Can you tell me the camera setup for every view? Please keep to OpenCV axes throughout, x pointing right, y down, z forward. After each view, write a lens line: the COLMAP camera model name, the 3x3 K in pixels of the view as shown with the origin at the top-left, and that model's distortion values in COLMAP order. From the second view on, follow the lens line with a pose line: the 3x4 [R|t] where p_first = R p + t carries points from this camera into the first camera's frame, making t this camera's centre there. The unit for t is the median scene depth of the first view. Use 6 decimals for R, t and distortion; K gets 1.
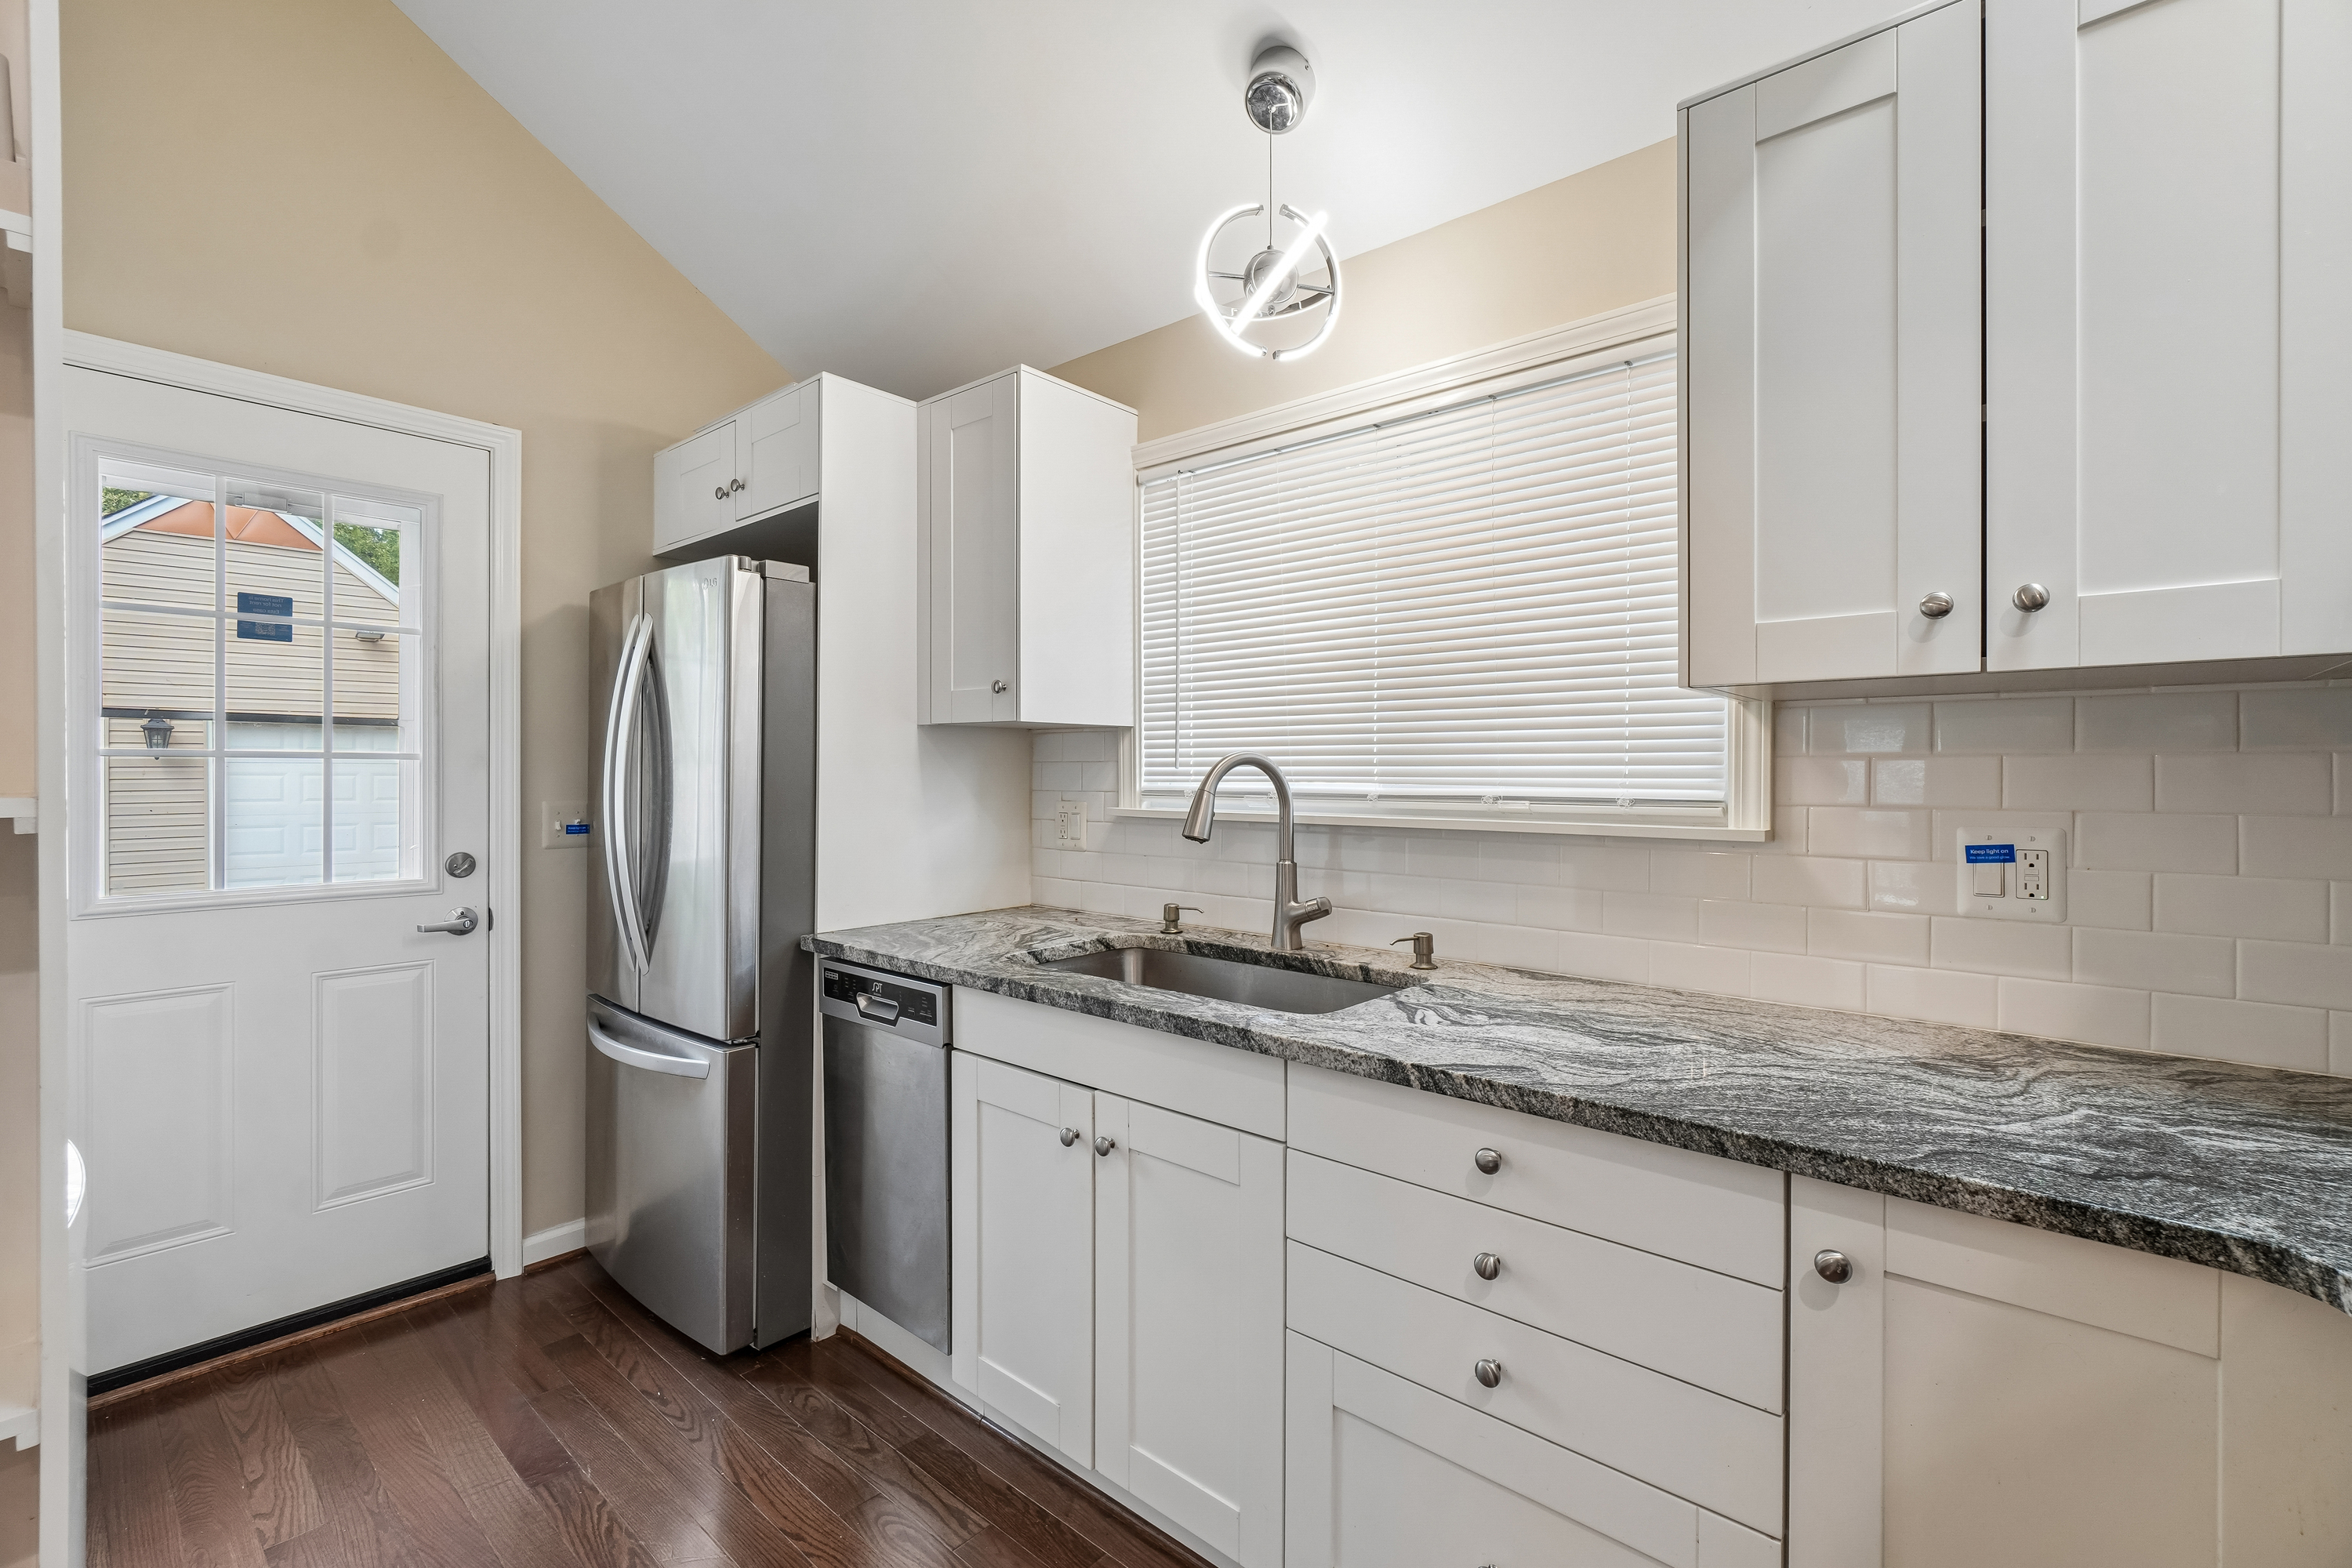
lens RADIAL K [[1021.9, 0, 1181.2], [0, 1021.9, 774.4], [0, 0, 1]] dist [0.002054, -0.000504]
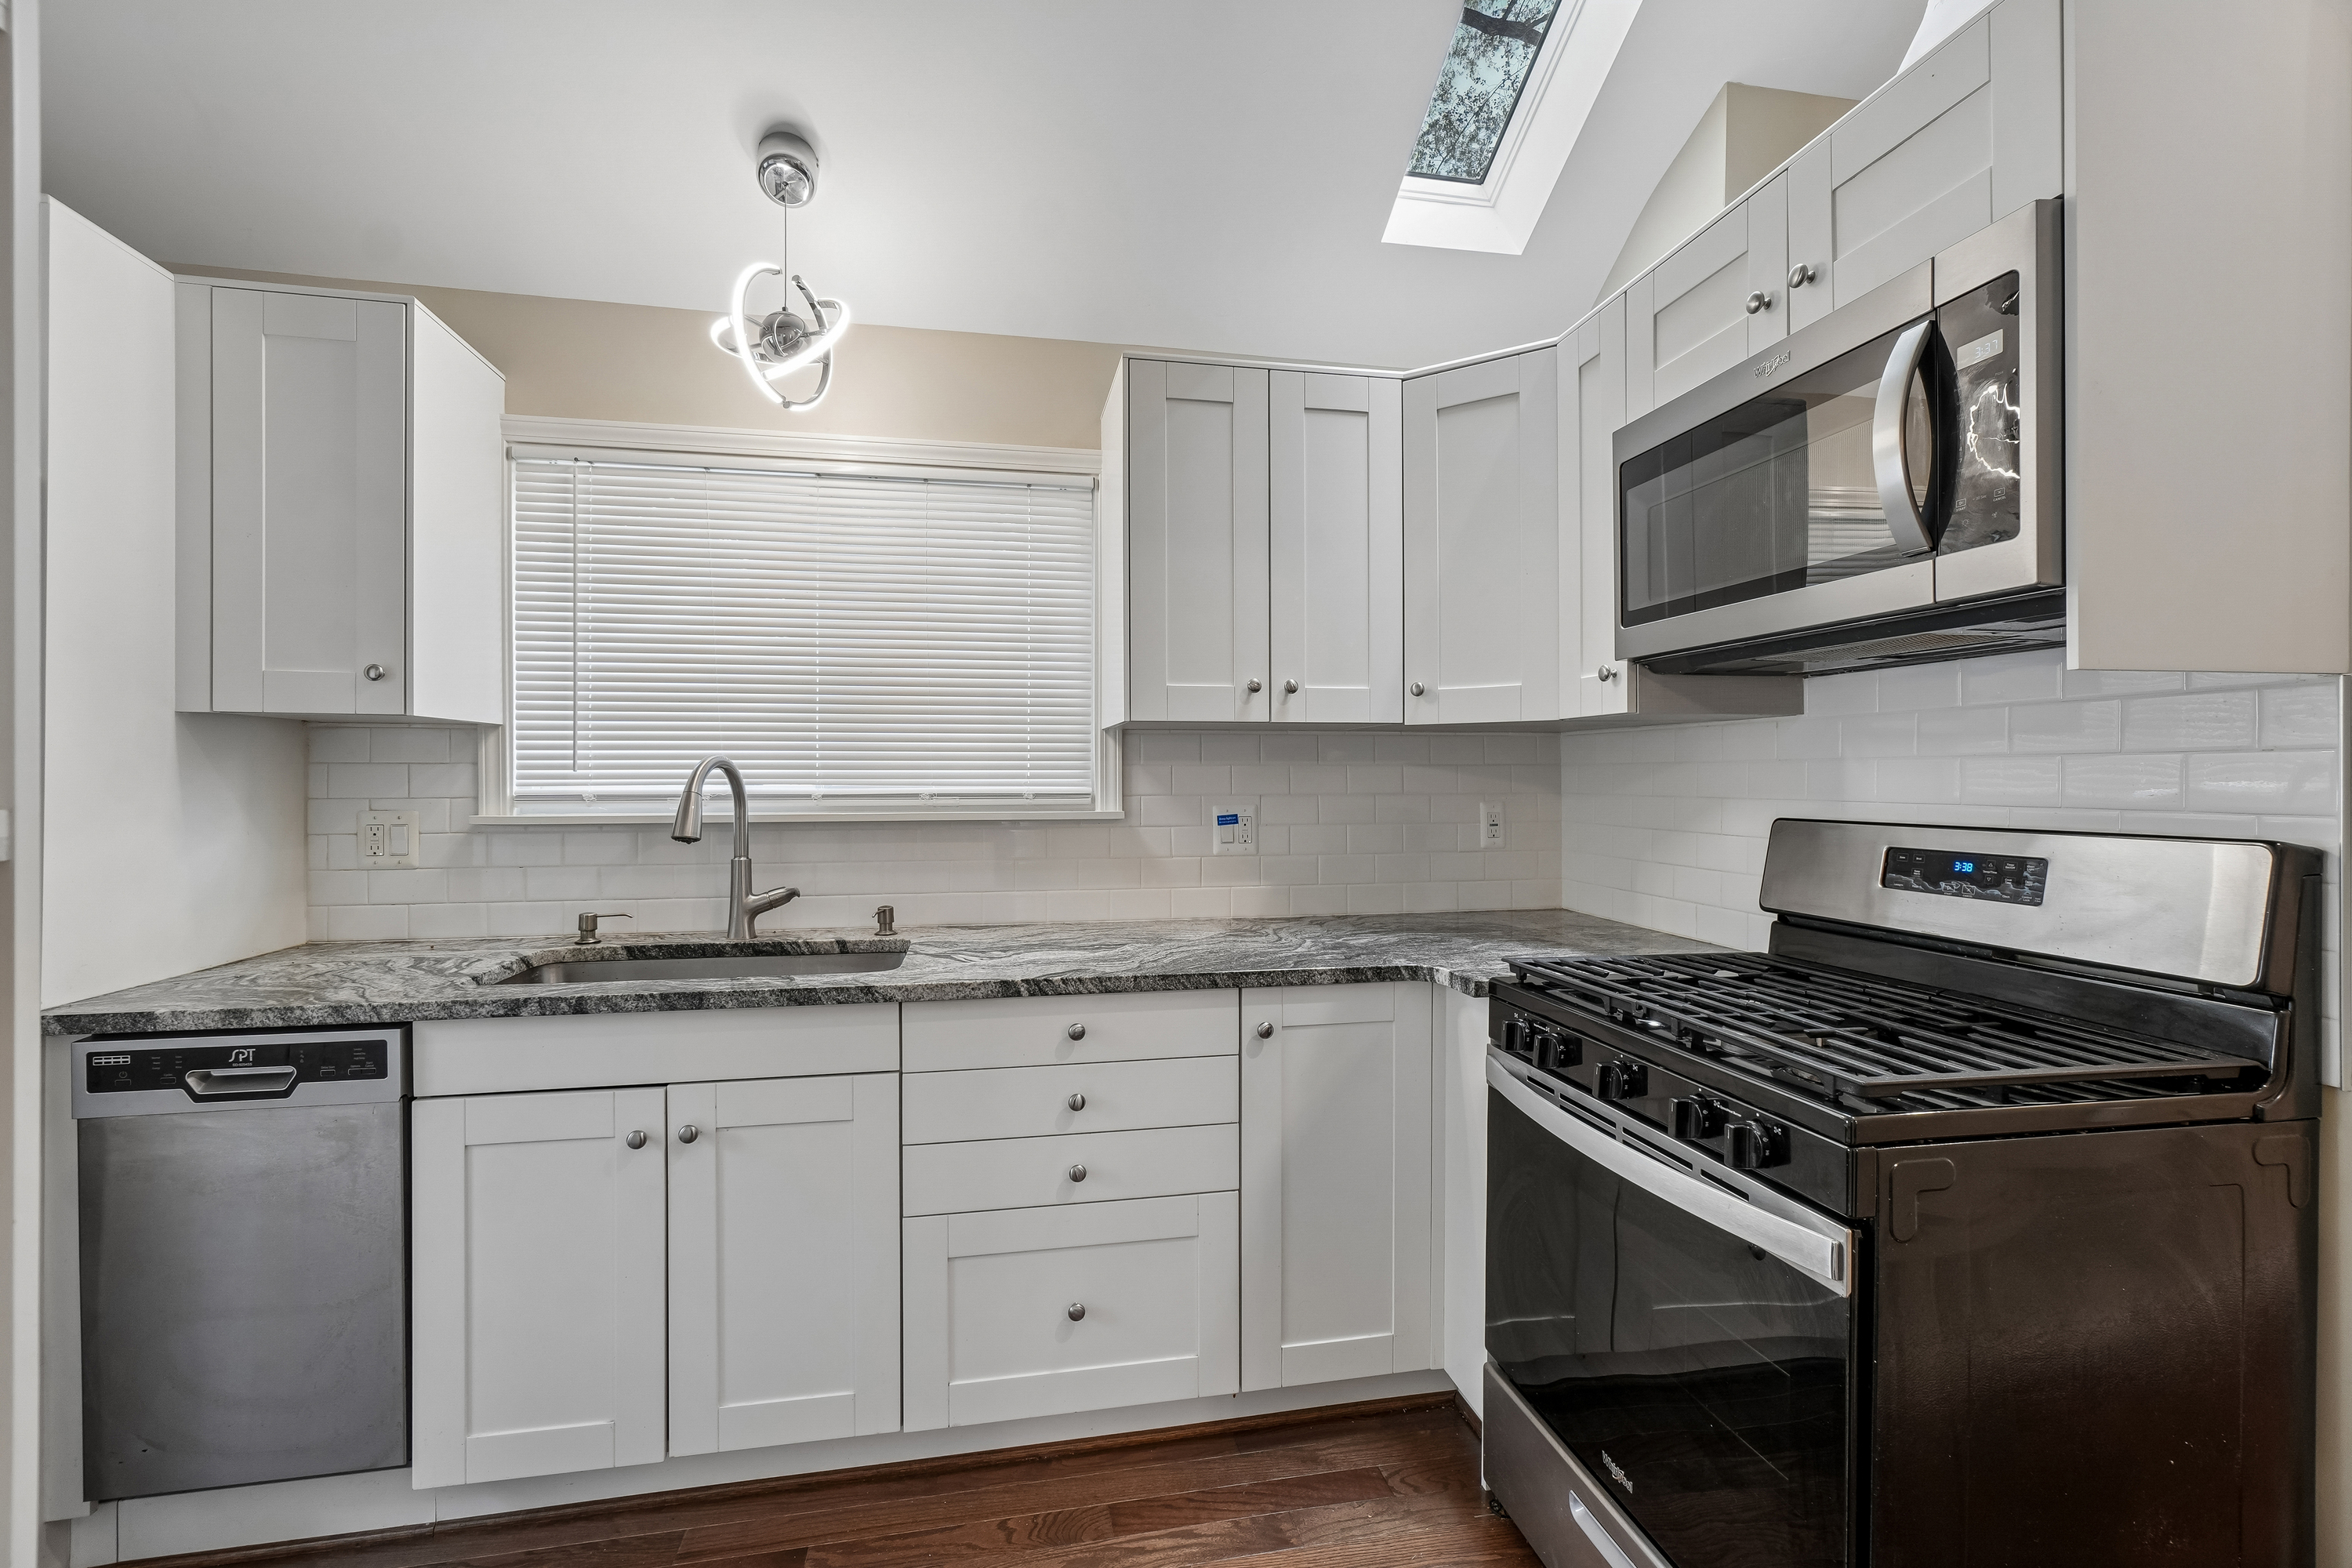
lens RADIAL K [[1021.9, 0, 1181.2], [0, 1021.9, 774.4], [0, 0, 1]] dist [0.002054, -0.000504]
pose [[0.618371, -0.000772, 0.785886, -0.496974], [0.003448, 0.999993, -0.001731, 0.000581], [-0.785879, 0.003781, 0.618369, -0.034679]]
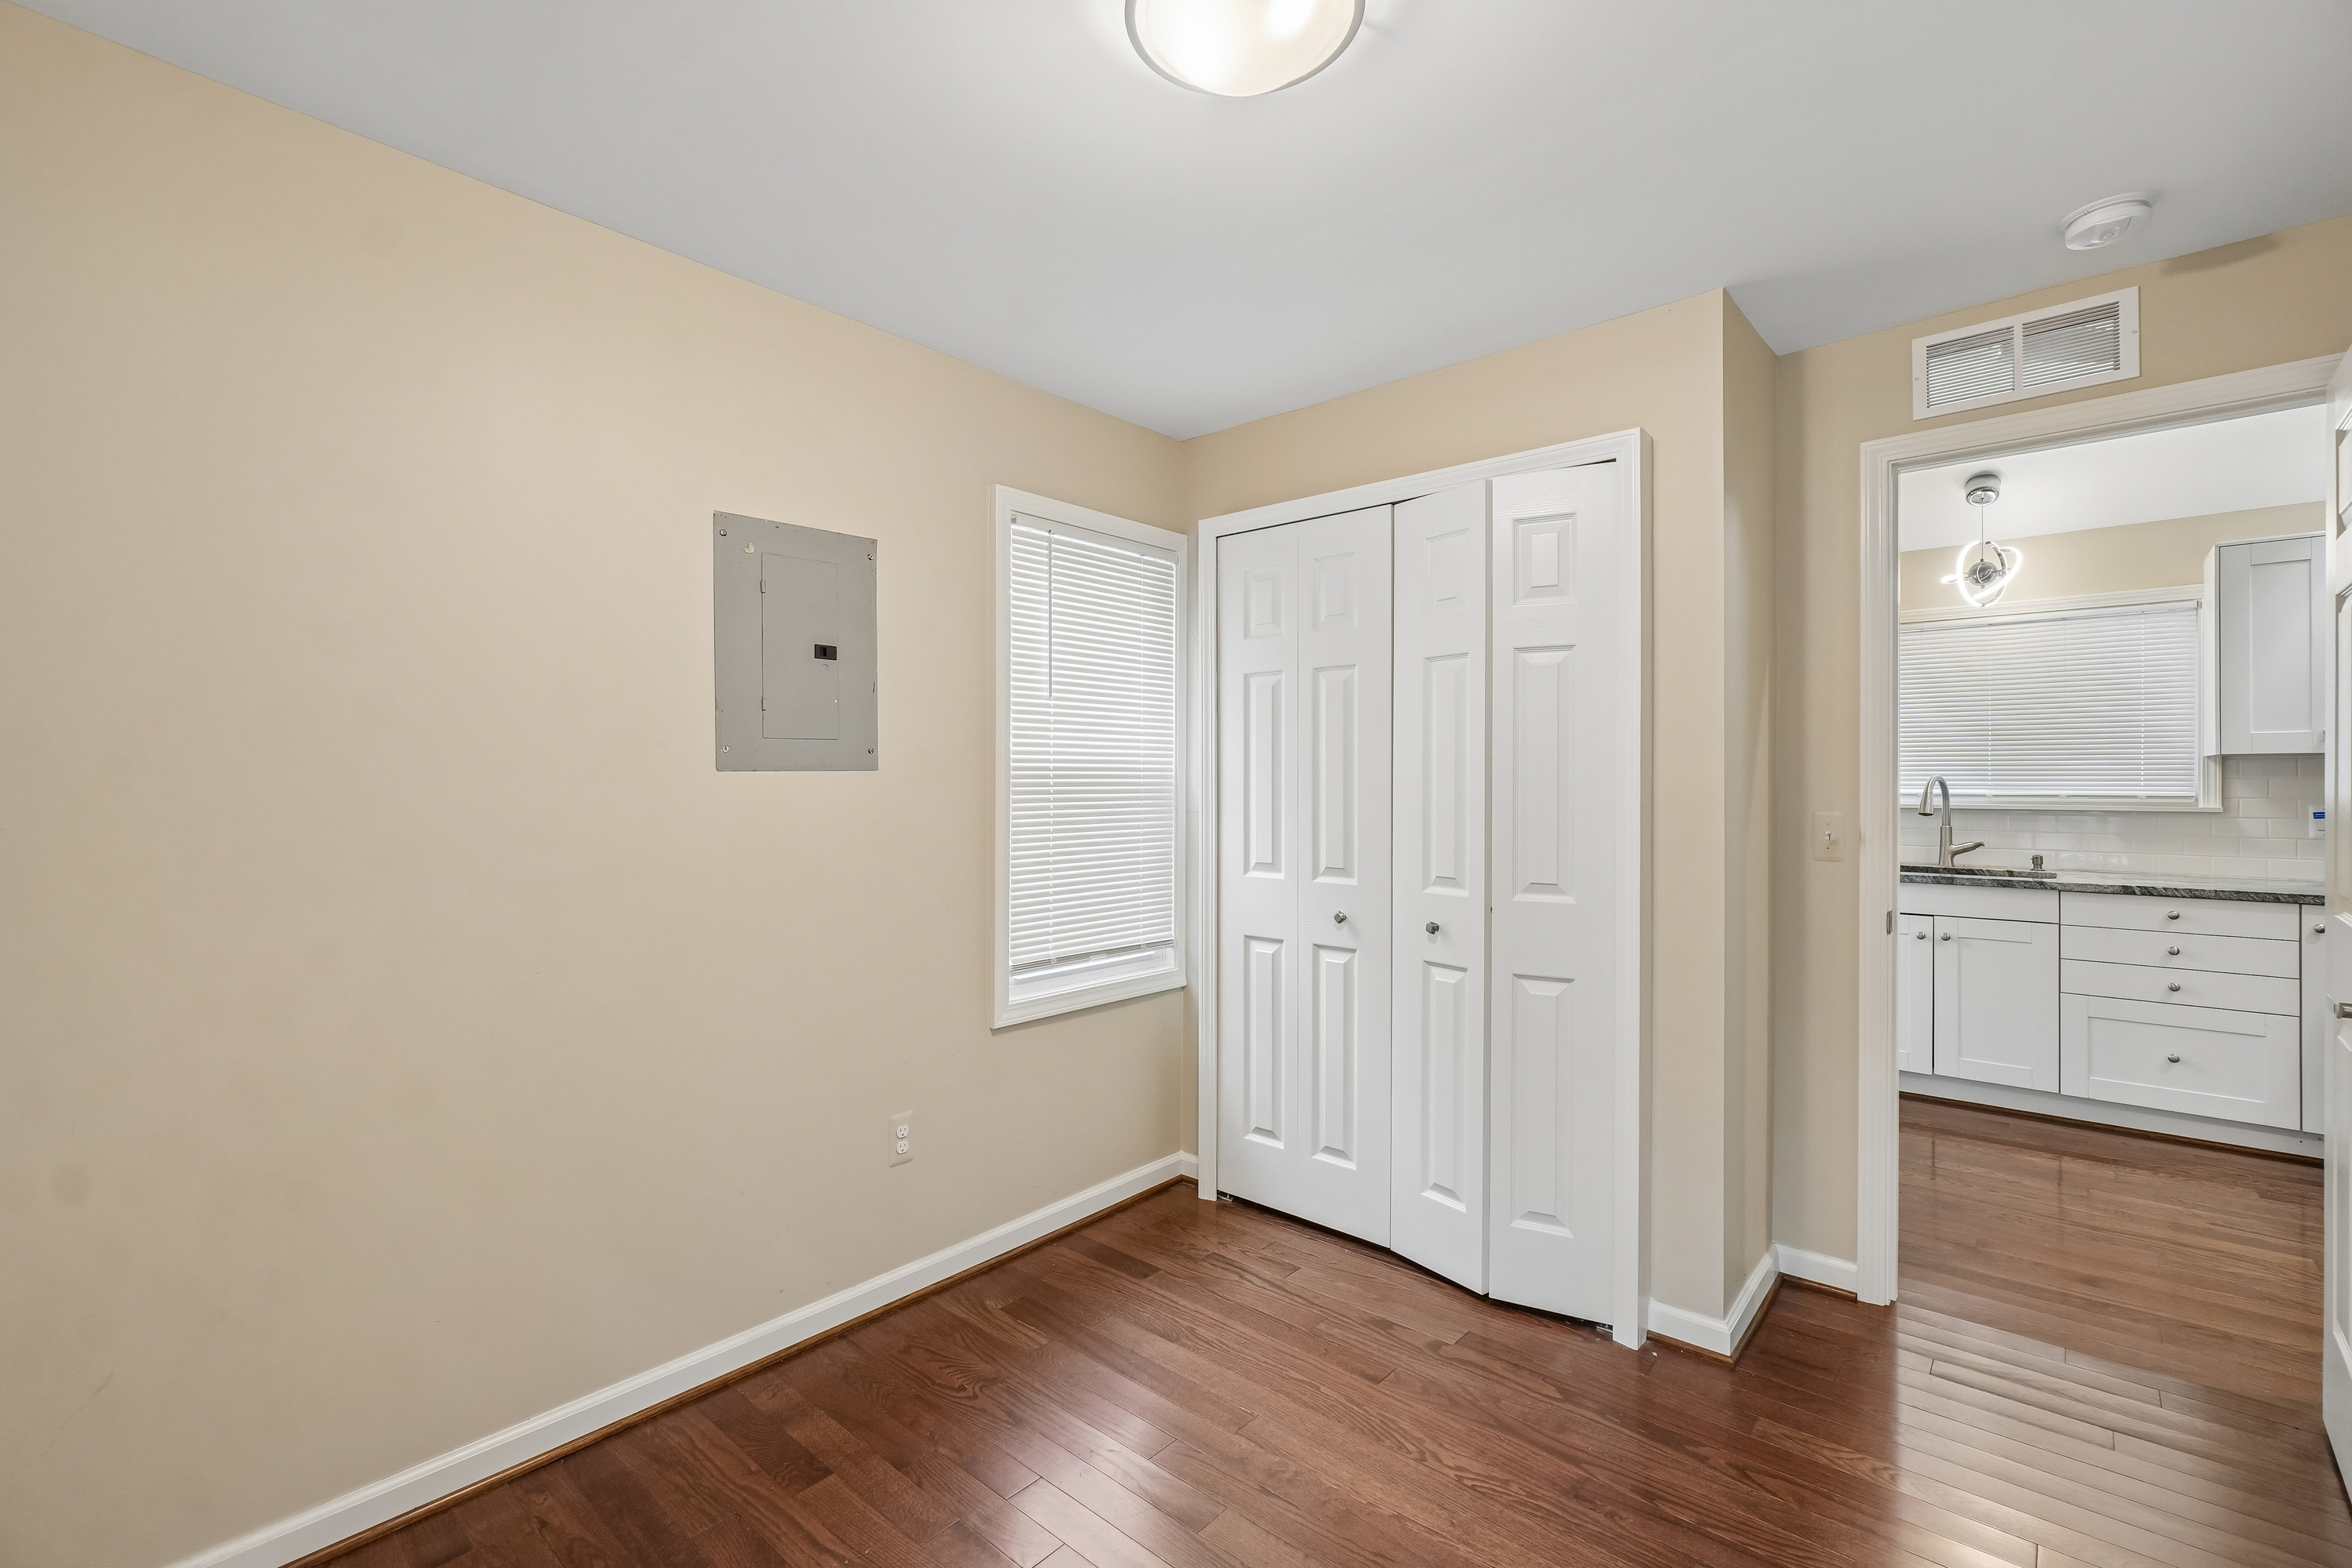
lens RADIAL K [[1015.0, 0, 1171.3], [0, 1015.0, 784.6], [0, 0, 1]] dist [-0.002993, -0.000422]
pose [[0.999890, -0.005888, -0.013640, -1.630872], [0.005958, 0.999970, 0.005044, -0.024680], [0.013610, -0.005125, 0.999894, -1.257296]]
